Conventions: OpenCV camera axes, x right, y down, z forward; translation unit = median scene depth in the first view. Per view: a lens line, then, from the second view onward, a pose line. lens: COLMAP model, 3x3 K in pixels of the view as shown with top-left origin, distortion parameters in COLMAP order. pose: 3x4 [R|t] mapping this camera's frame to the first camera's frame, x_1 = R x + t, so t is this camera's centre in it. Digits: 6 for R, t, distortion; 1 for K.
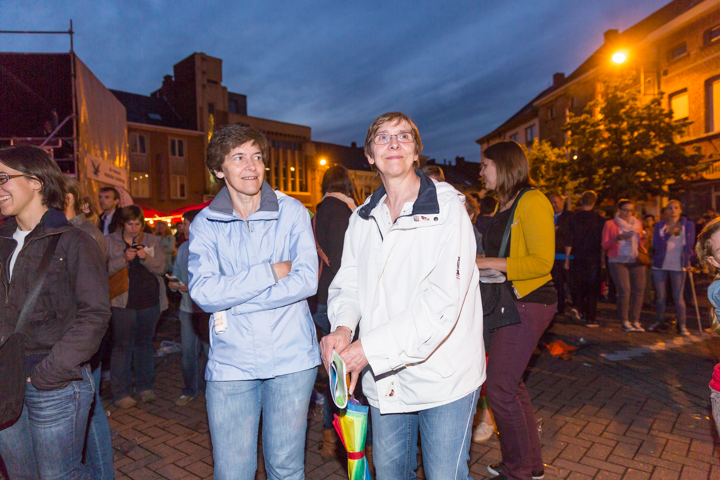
lens RADIAL K [[487.6, 0, 360.0], [0, 487.6, 240.0], [0, 0, 1]] dist [0.004293, 0.003775]
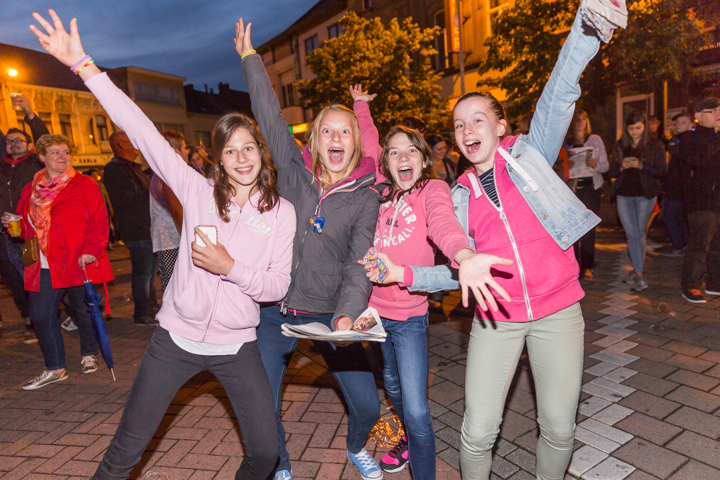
lens RADIAL K [[487.6, 0, 360.0], [0, 487.6, 240.0], [0, 0, 1]] dist [0.004293, 0.003775]
pose [[0.884954, -0.114654, 0.451344, 0.009013], [0.061459, 0.989495, 0.130855, -0.002735], [-0.461606, -0.088062, 0.882703, 0.223181]]
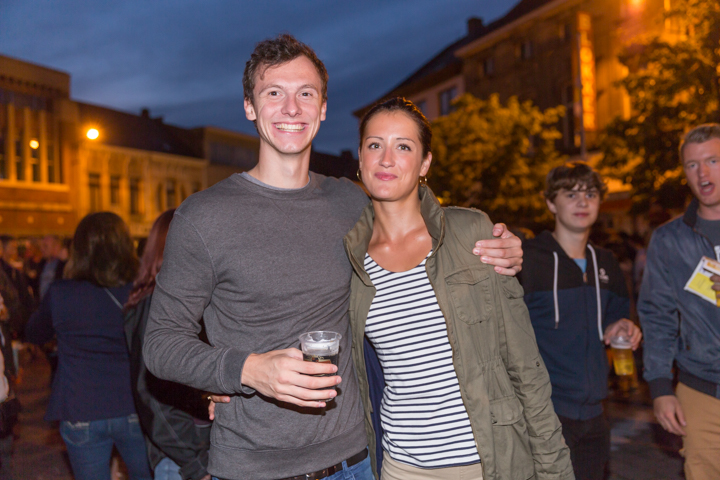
lens RADIAL K [[665.0, 0, 360.0], [0, 665.0, 240.0], [0, 0, 1]] dist [0.012008, -0.002070]
pose [[0.950455, 0.006029, 0.310804, -0.020353], [0.005509, 0.999328, -0.036230, -0.004608], [-0.310813, 0.036147, 0.949783, 0.161164]]
